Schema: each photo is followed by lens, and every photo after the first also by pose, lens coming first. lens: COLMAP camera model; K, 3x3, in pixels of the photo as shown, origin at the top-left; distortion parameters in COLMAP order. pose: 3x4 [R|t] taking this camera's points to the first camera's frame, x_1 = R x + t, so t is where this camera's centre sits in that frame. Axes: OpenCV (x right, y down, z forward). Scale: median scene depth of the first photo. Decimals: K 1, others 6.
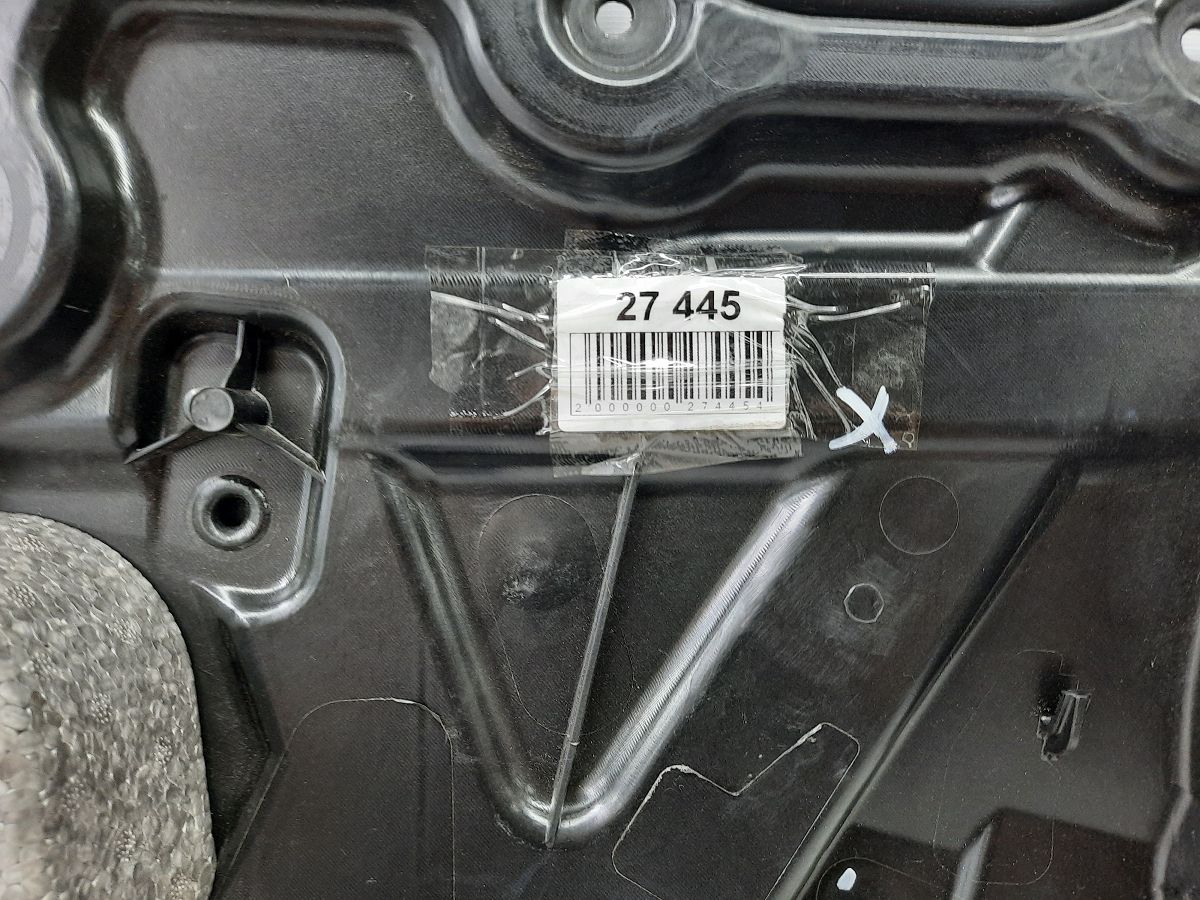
lens RADIAL K [[878.7, 0, 596.4], [0, 878.7, 443.3], [0, 0, 1]] dist [0.032599, -0.002912]
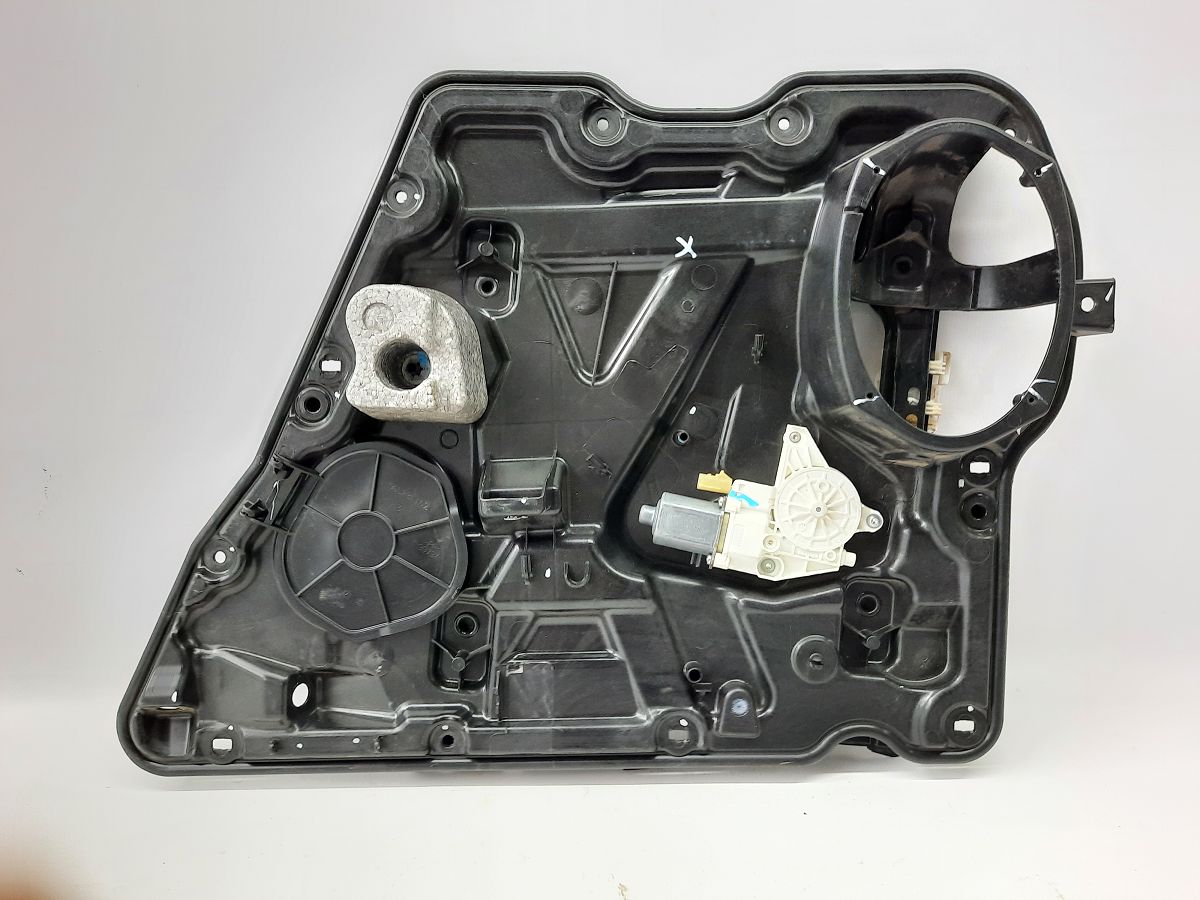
lens RADIAL K [[878.7, 0, 606.0], [0, 878.7, 452.4], [0, 0, 1]] dist [0.032599, -0.002912]
pose [[0.997266, -0.024044, -0.069873, 0.221733], [0.025676, 0.999416, 0.022551, 0.636580], [0.069290, -0.024283, 0.997301, -2.214977]]
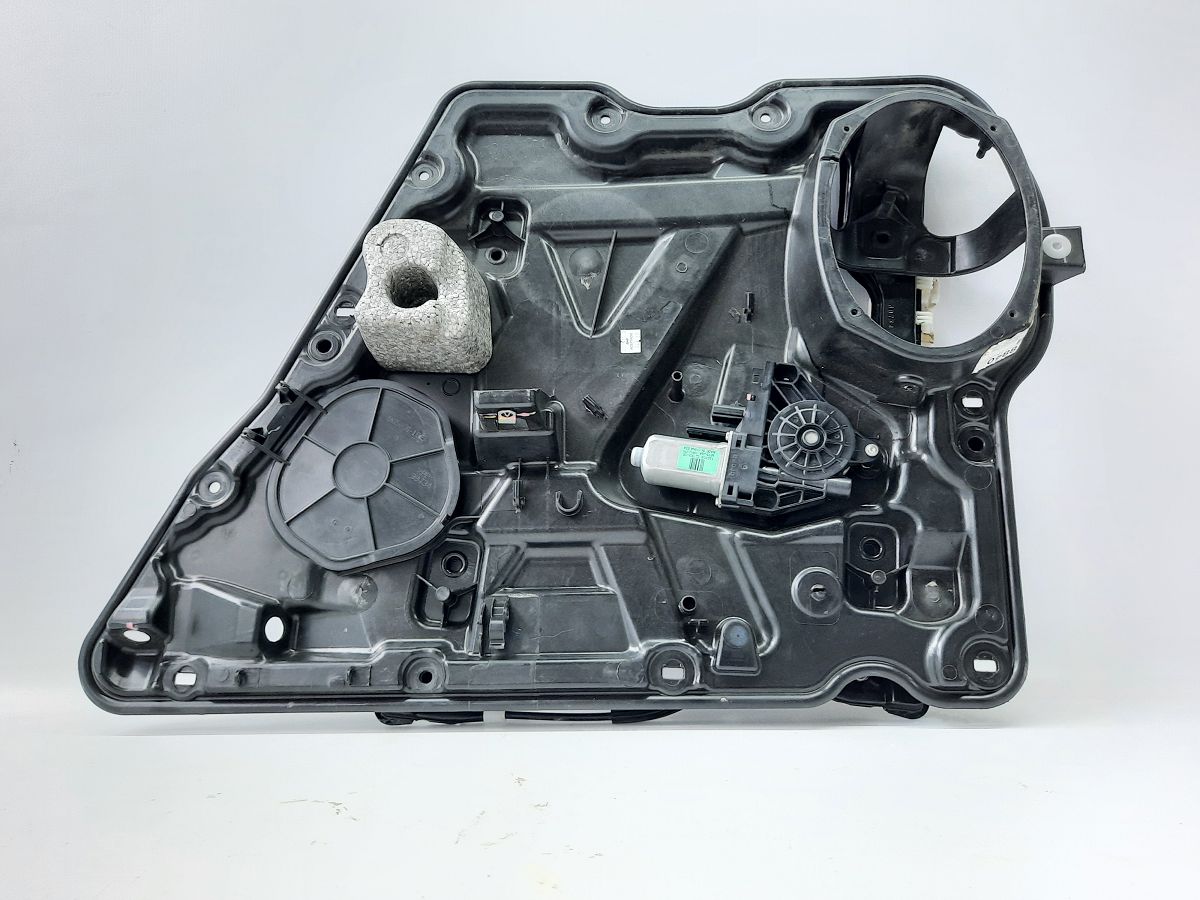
lens RADIAL K [[878.7, 0, 602.1], [0, 878.7, 448.6], [0, 0, 1]] dist [0.032599, -0.002912]
pose [[0.995011, -0.031376, -0.094698, 0.303363], [0.002713, 0.957411, -0.288717, 1.862176], [0.099724, 0.287020, 0.952720, -2.083744]]
